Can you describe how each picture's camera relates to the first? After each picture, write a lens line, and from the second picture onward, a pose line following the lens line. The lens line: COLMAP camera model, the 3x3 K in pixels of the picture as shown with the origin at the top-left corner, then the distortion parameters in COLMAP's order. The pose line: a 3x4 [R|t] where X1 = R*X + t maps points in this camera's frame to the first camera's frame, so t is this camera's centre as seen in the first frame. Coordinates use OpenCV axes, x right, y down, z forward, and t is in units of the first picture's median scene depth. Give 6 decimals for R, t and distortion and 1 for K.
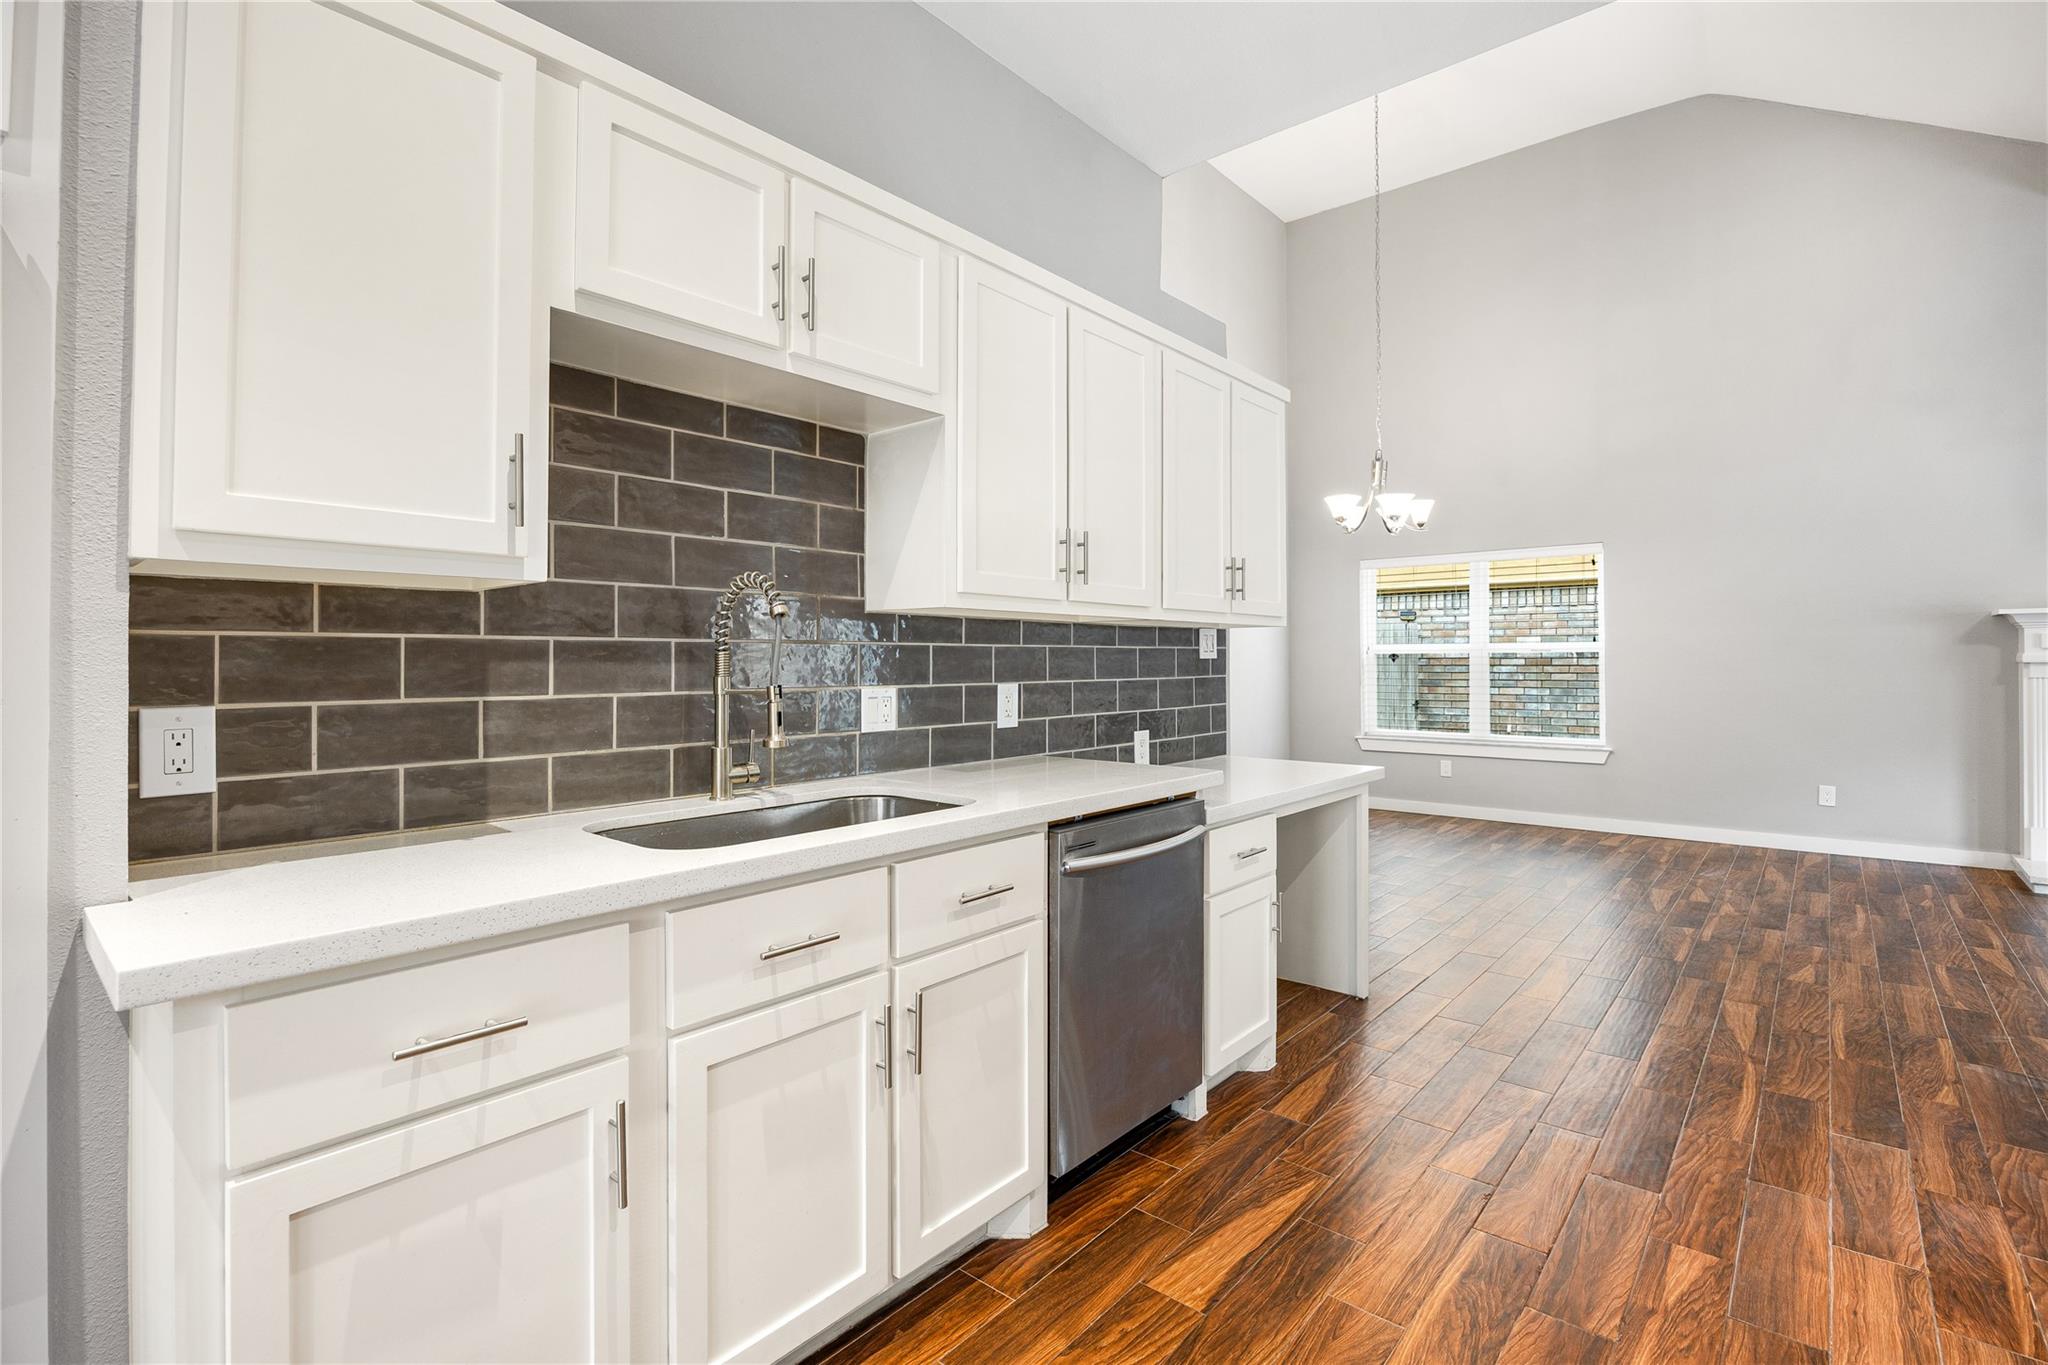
lens RADIAL K [[942.1, 0, 1017.8], [0, 942.1, 641.0], [0, 0, 1]] dist [-0.017563, 0.002864]
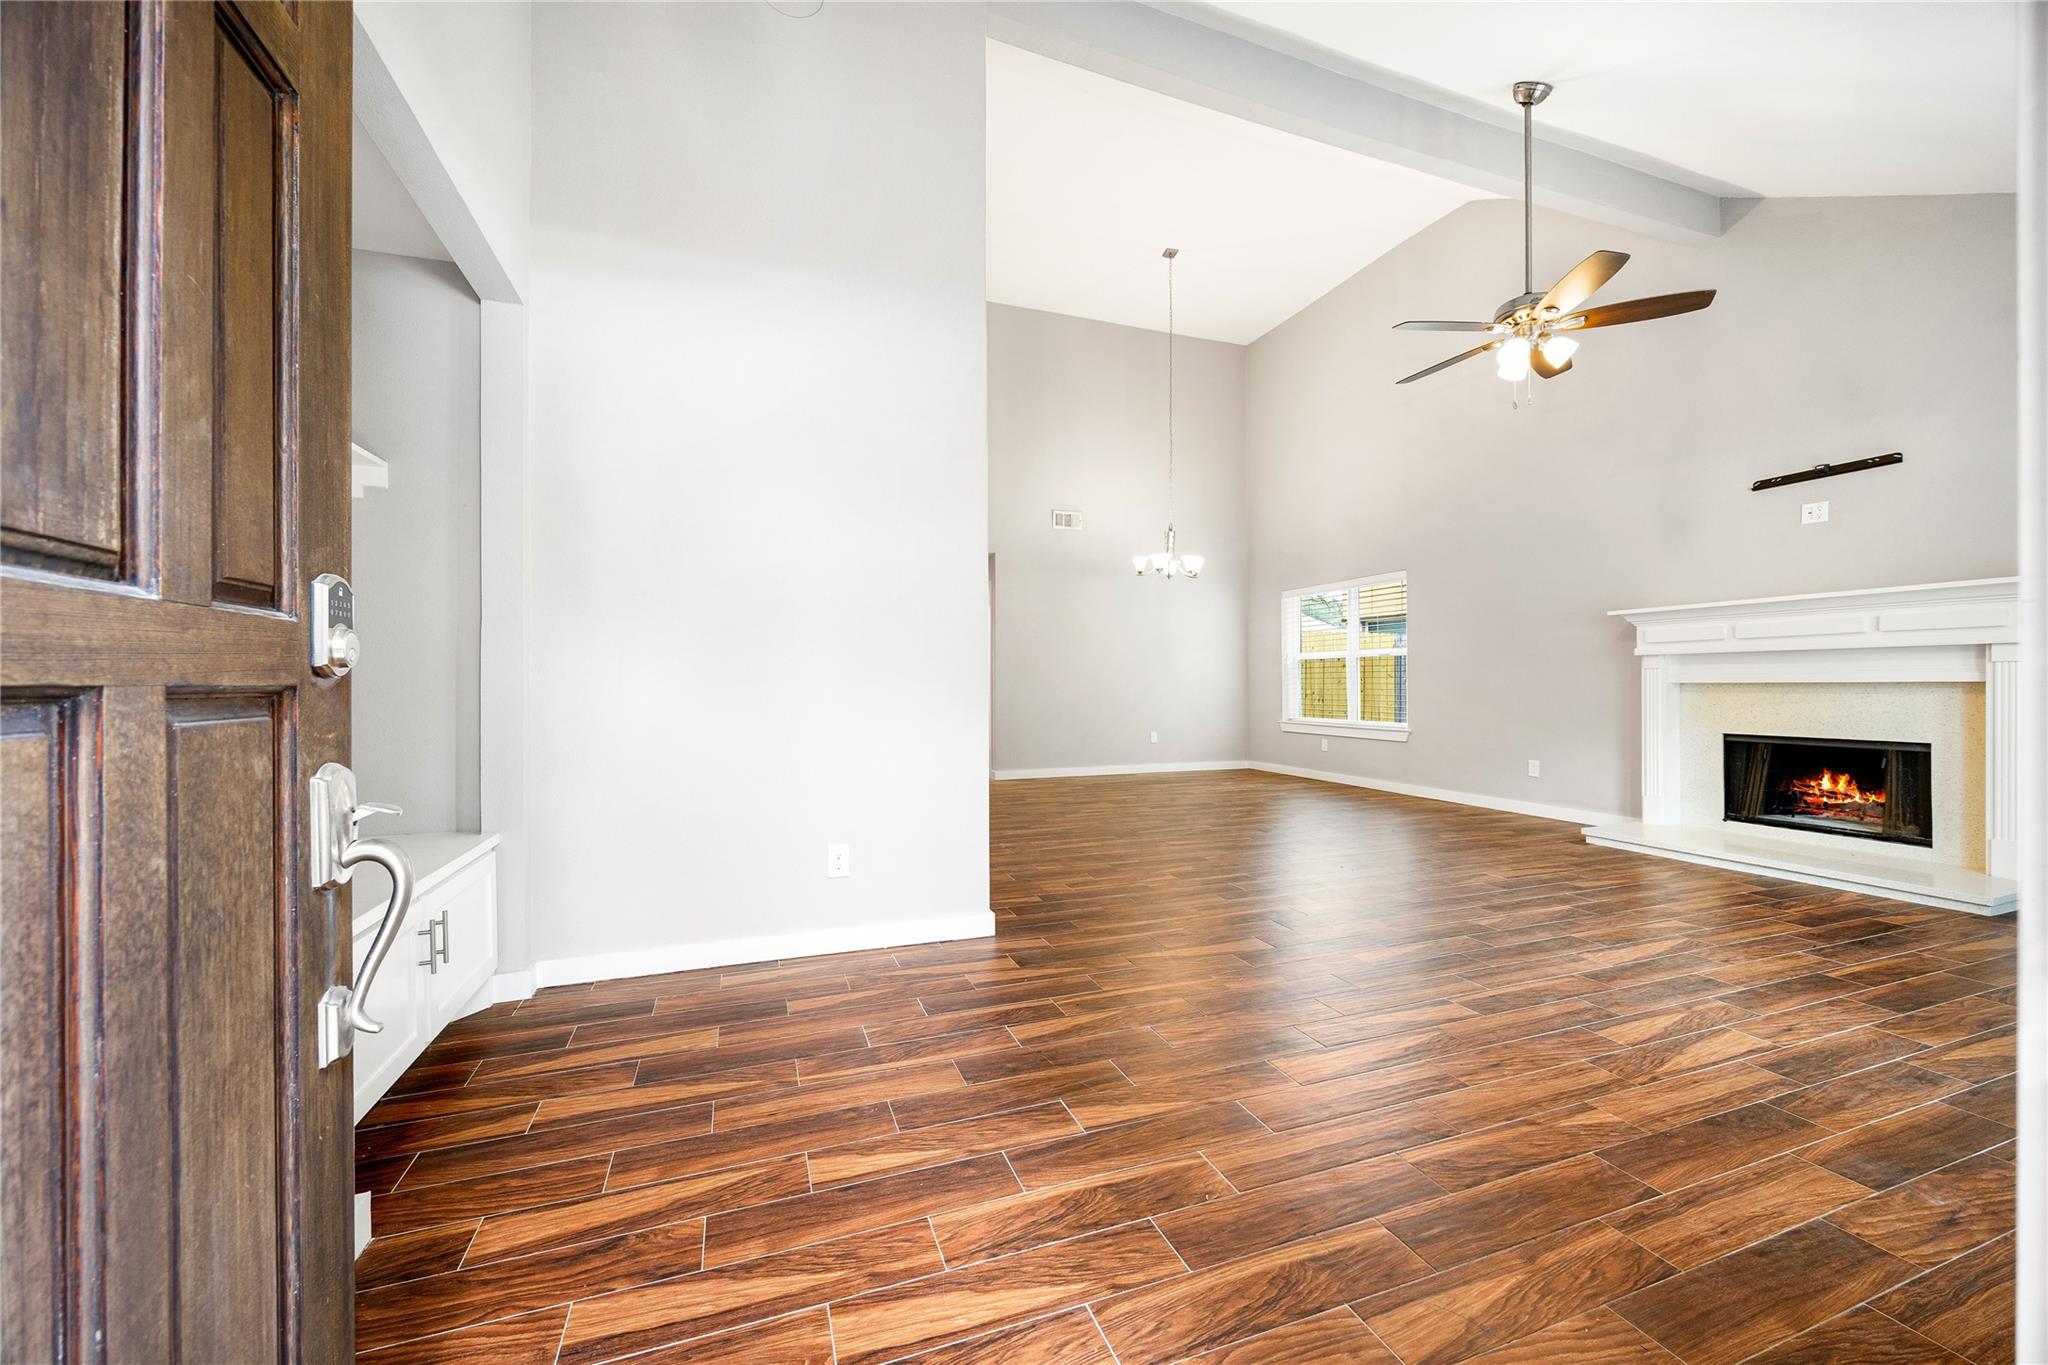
lens RADIAL K [[777.8, 0, 1023.3], [0, 777.8, 679.9], [0, 0, 1]] dist [-0.004064, 0.000602]
pose [[0.872584, -0.002445, -0.488458, 1.811195], [0.012706, 0.999763, 0.017694, 0.055716], [0.488299, -0.021646, 0.872408, -0.497299]]
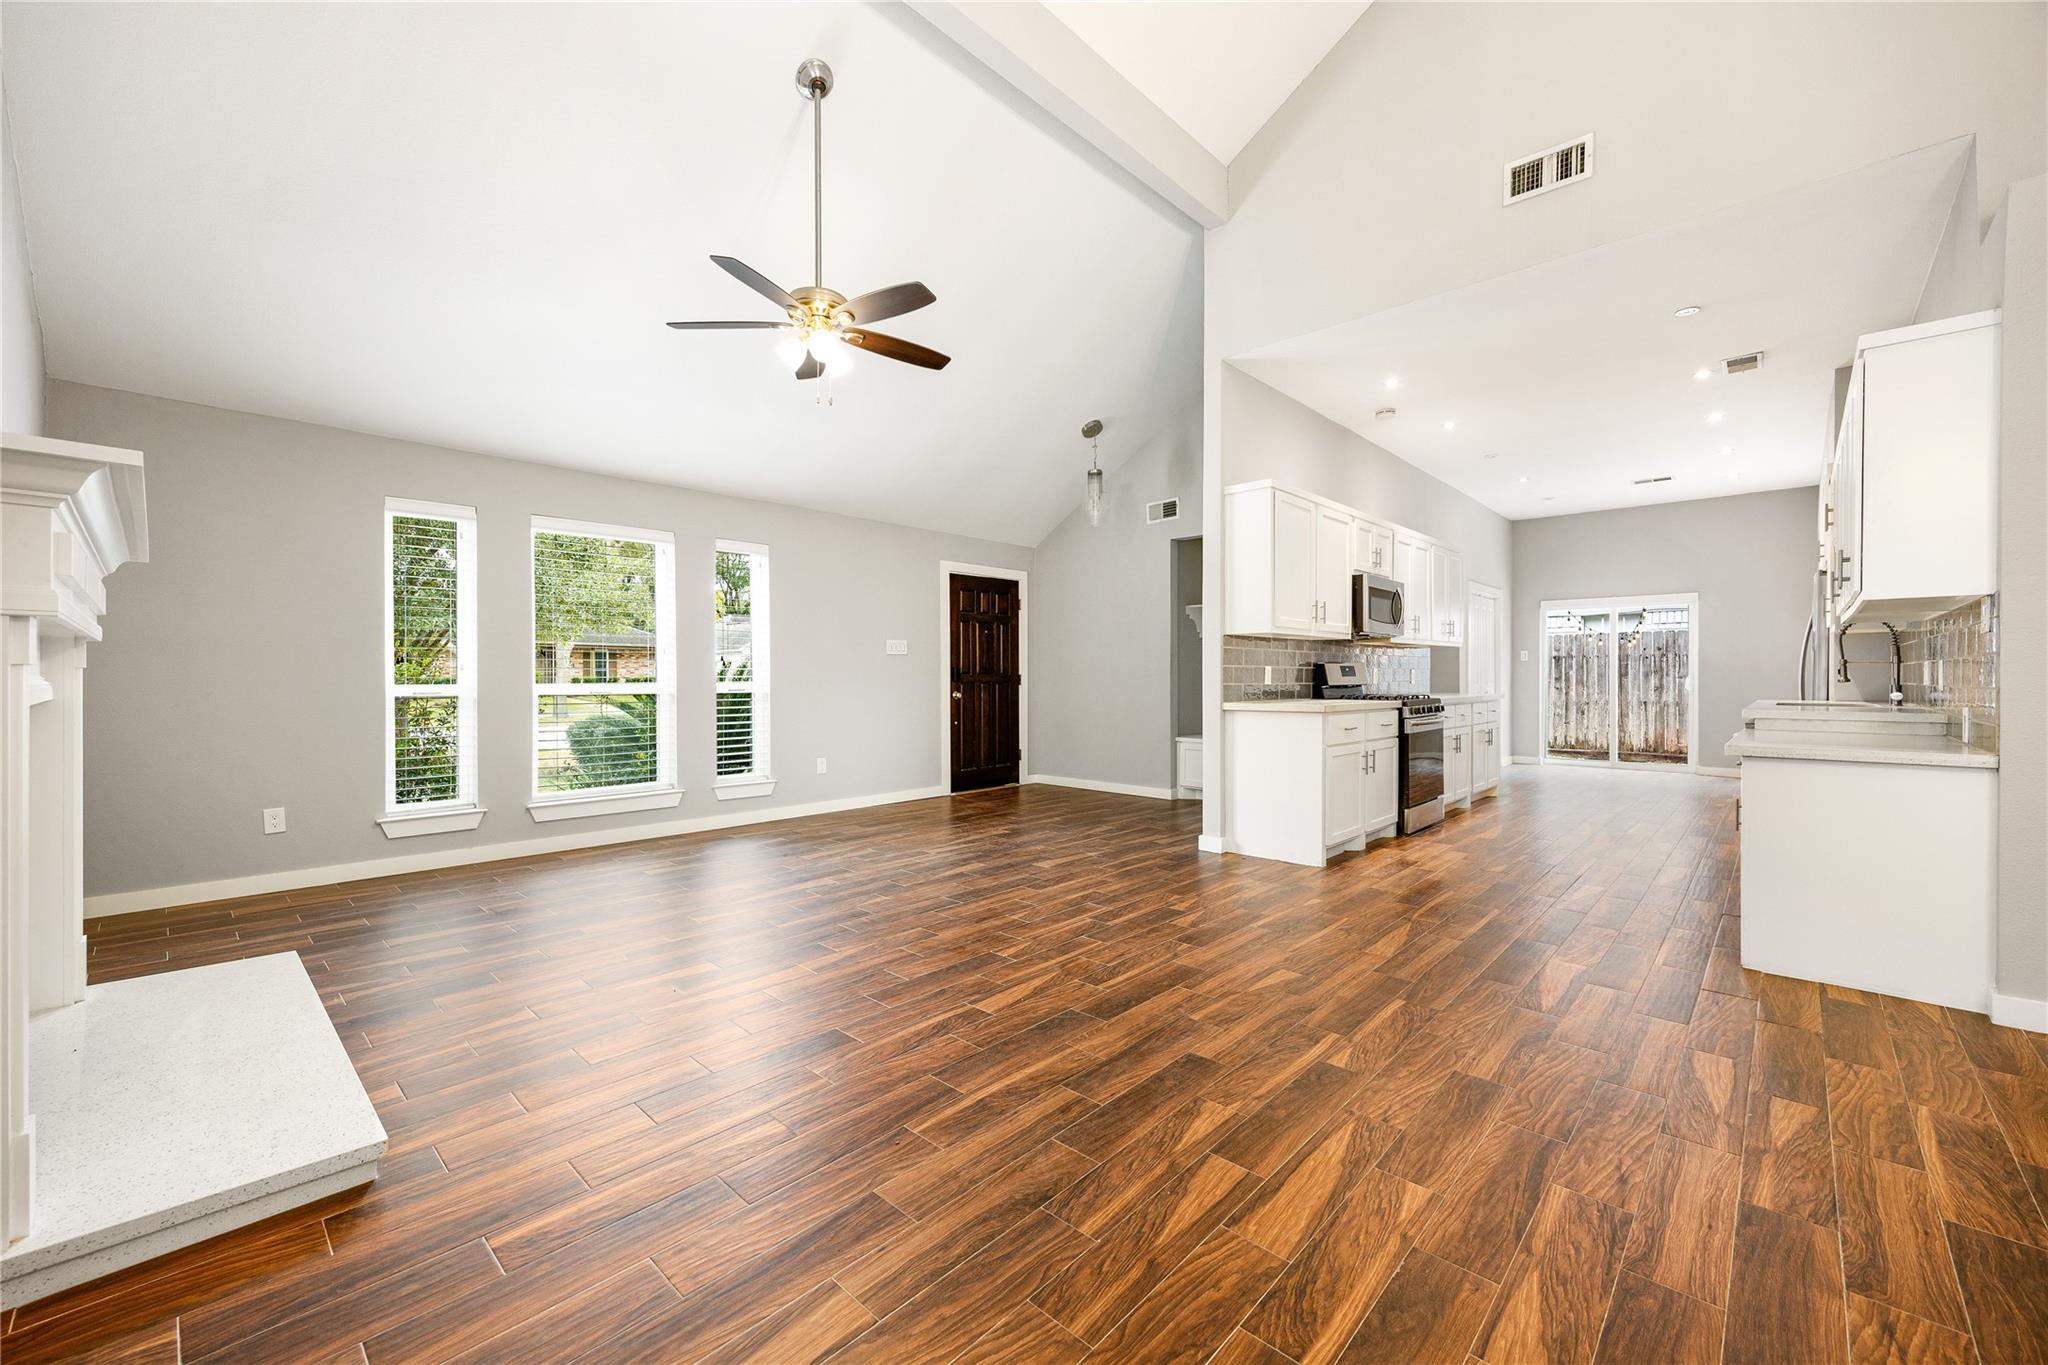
lens RADIAL K [[810.7, 0, 1020.0], [0, 810.7, 685.6], [0, 0, 1]] dist [0.005792, -0.002039]
pose [[-0.999061, 0.003931, 0.043147, 1.509322], [0.003513, 0.999946, -0.009745, 0.102861], [-0.043183, -0.009584, -0.999021, 2.586794]]
